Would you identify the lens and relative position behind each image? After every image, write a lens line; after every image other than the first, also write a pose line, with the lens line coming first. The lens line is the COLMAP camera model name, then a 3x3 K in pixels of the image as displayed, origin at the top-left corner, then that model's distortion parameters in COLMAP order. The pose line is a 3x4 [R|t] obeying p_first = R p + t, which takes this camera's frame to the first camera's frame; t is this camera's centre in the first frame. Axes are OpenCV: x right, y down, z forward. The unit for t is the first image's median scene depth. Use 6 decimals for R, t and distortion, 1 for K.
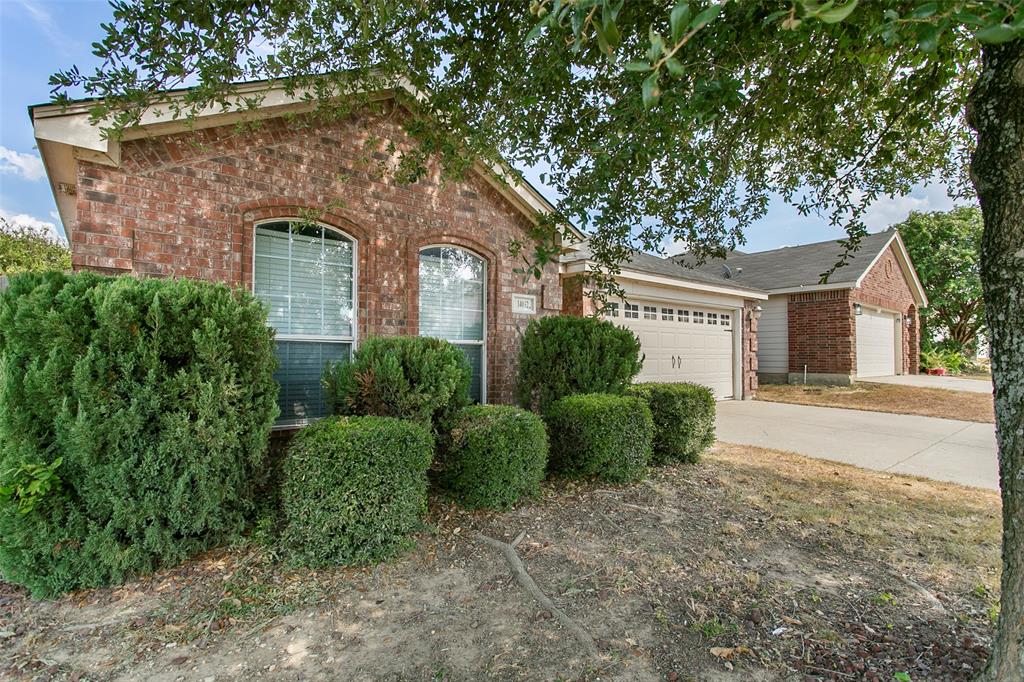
lens RADIAL K [[499.9, 0, 519.9], [0, 499.9, 346.8], [0, 0, 1]] dist [0.009256, 0.001521]
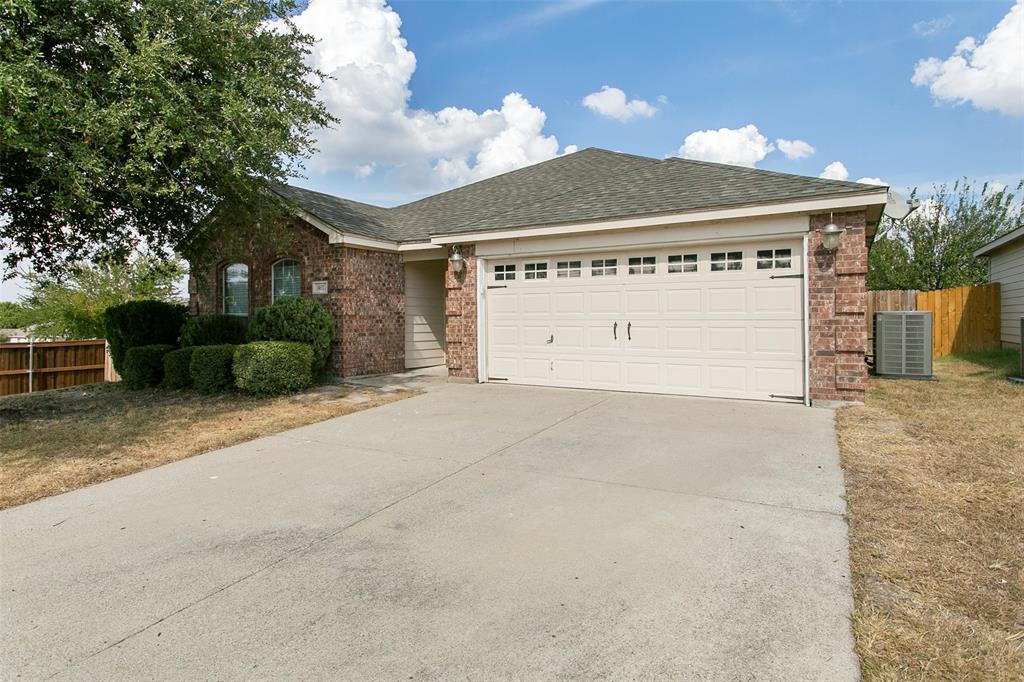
lens RADIAL K [[553.9, 0, 508.4], [0, 553.9, 335.6], [0, 0, 1]] dist [-0.004774, 0.004376]
pose [[0.323019, 0.022386, -0.946128, 1.898600], [0.016595, 0.999433, 0.029313, 0.019590], [0.946247, -0.025169, 0.322464, 1.088510]]
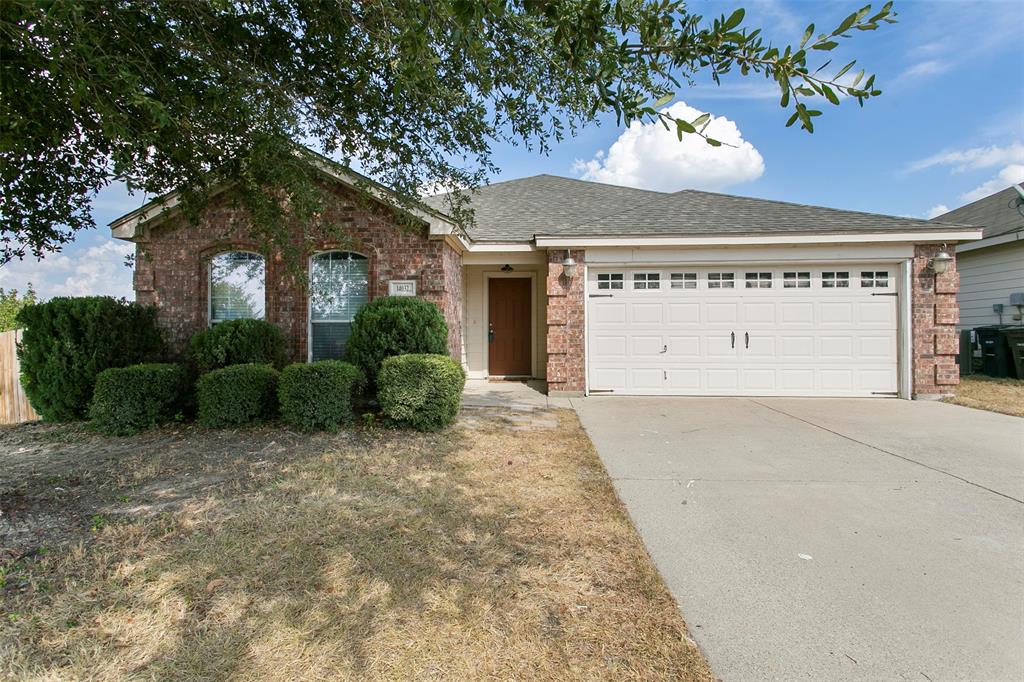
lens RADIAL K [[499.9, 0, 509.6], [0, 499.9, 340.7], [0, 0, 1]] dist [0.009256, 0.001521]
pose [[0.713938, 0.001560, -0.700207, 1.123083], [0.013207, 0.999790, 0.015693, 0.026326], [0.700084, -0.020451, 0.713768, 0.354906]]
